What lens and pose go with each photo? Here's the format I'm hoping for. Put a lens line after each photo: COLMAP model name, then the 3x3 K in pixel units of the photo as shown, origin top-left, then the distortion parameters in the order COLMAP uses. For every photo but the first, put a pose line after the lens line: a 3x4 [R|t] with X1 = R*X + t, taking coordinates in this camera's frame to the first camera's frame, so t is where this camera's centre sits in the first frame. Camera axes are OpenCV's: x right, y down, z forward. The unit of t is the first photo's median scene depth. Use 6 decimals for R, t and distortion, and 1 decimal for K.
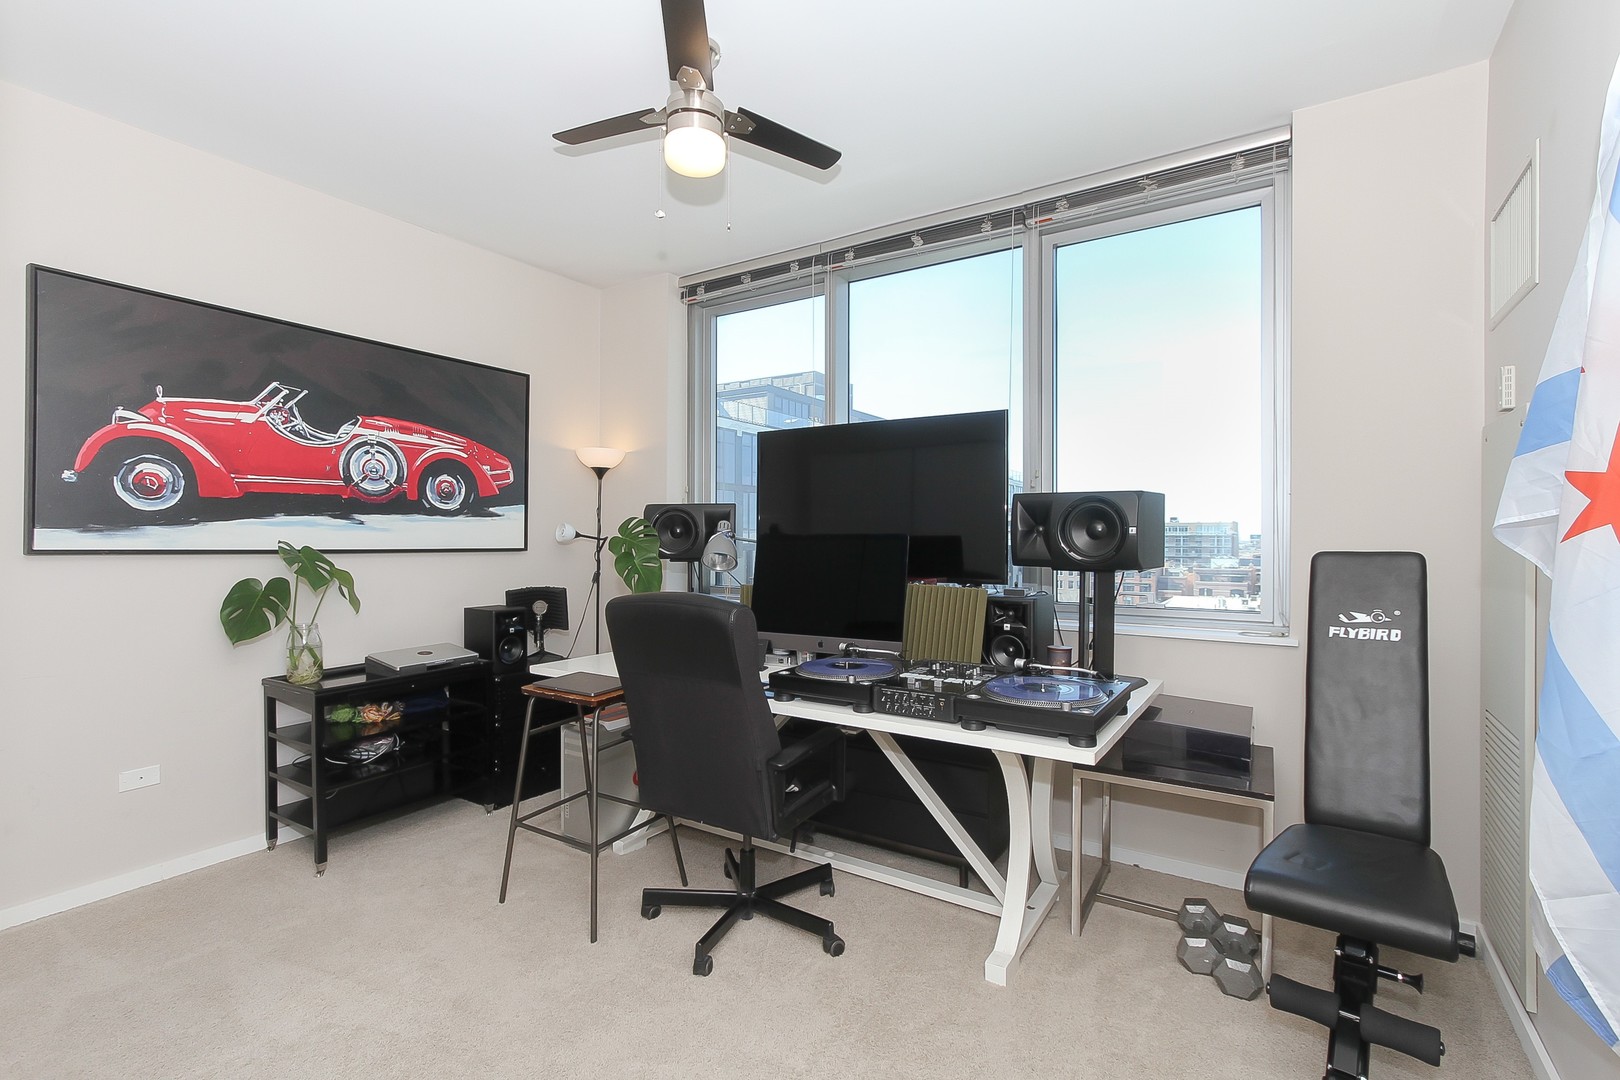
lens RADIAL K [[757.1, 0, 808.9], [0, 757.1, 542.1], [0, 0, 1]] dist [0.002503, 0.002116]
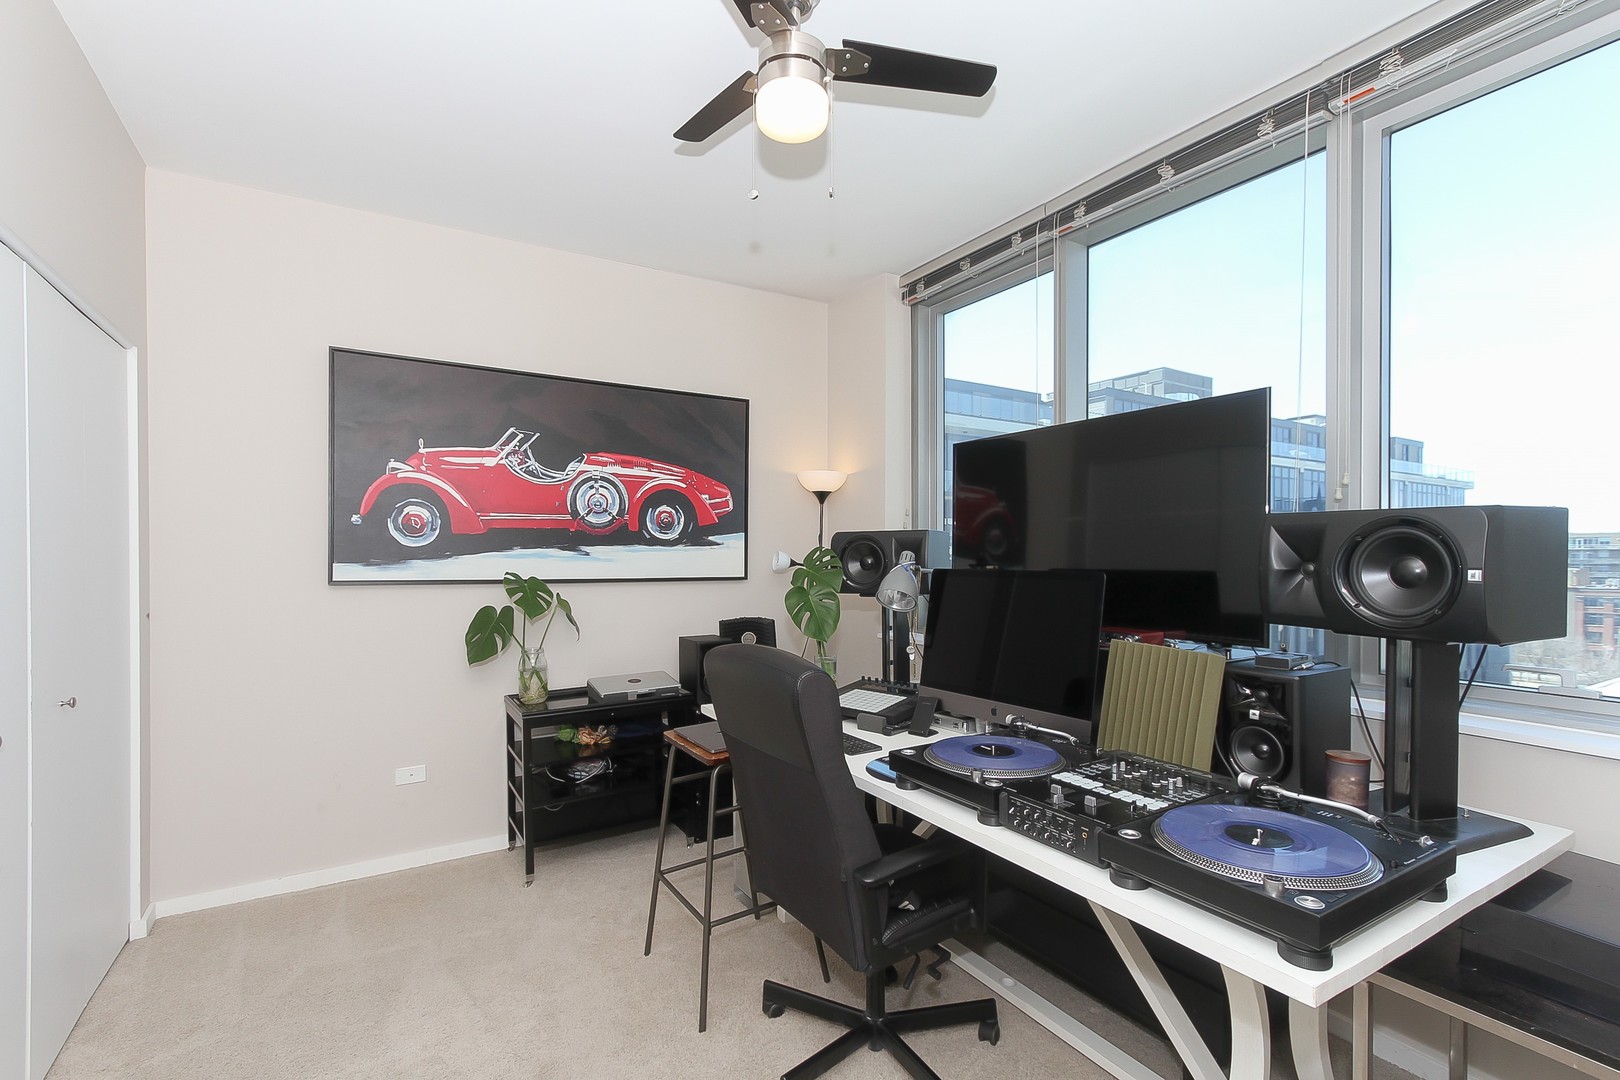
lens RADIAL K [[757.1, 0, 807.6], [0, 757.1, 561.8], [0, 0, 1]] dist [0.002503, 0.002116]
pose [[0.903017, 0.000859, -0.429605, 0.173452], [0.001206, 0.999989, 0.004534, -0.022697], [0.429604, -0.004612, 0.903006, 0.208234]]
